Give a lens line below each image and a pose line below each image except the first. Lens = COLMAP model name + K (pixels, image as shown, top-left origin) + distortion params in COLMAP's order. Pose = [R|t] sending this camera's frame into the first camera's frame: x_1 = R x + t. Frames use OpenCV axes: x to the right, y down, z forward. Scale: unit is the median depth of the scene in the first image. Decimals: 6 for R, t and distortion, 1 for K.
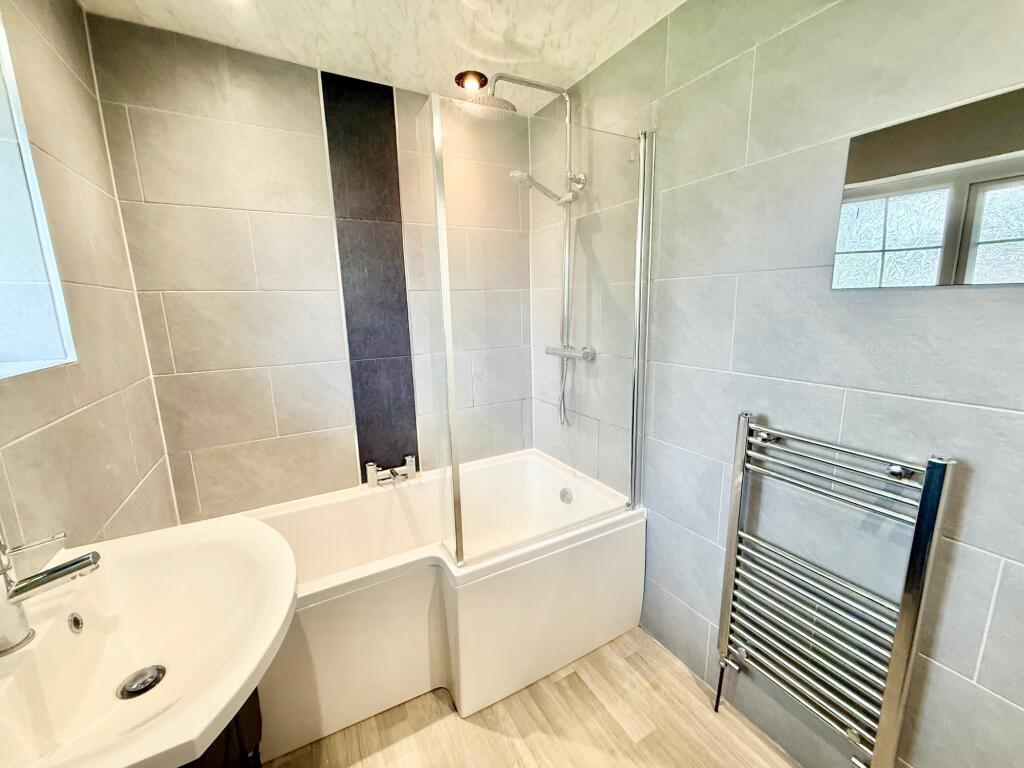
lens RADIAL K [[406.1, 0, 510.2], [0, 406.1, 385.5], [0, 0, 1]] dist [-0.001022, -0.000068]
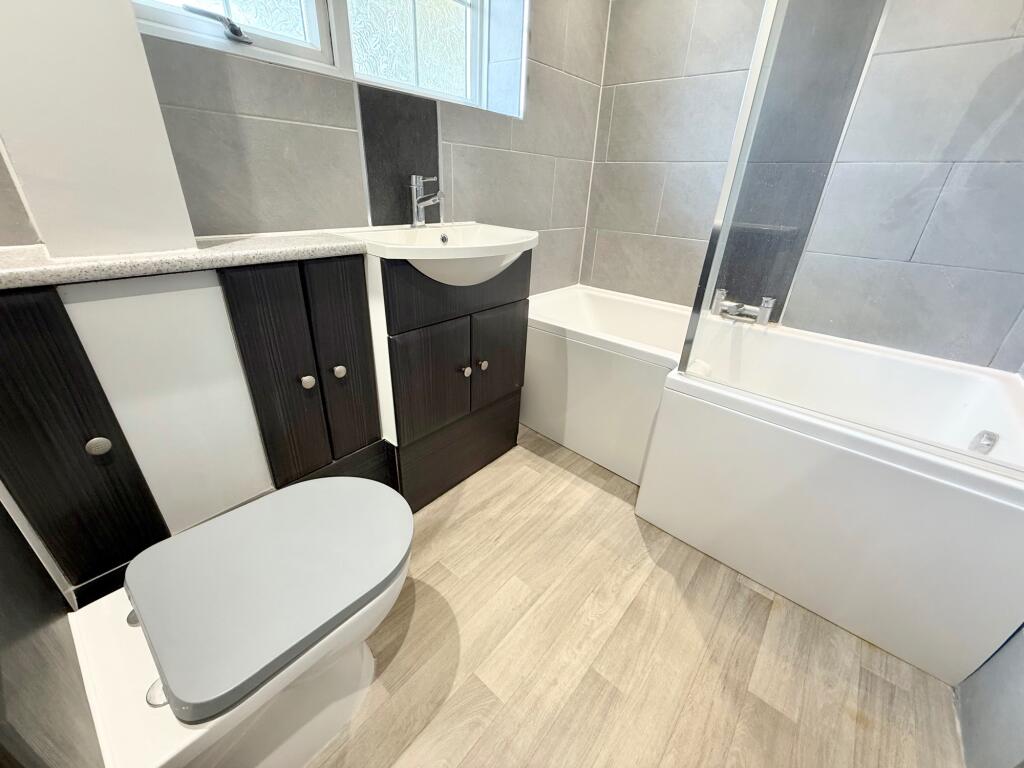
lens RADIAL K [[406.1, 0, 508.2], [0, 406.1, 382.9], [0, 0, 1]] dist [-0.001022, -0.000068]
pose [[0.340608, 0.444576, -0.828455, 0.470638], [-0.226672, 0.893981, 0.386546, 0.179284], [0.912472, 0.056127, 0.405270, 0.247222]]
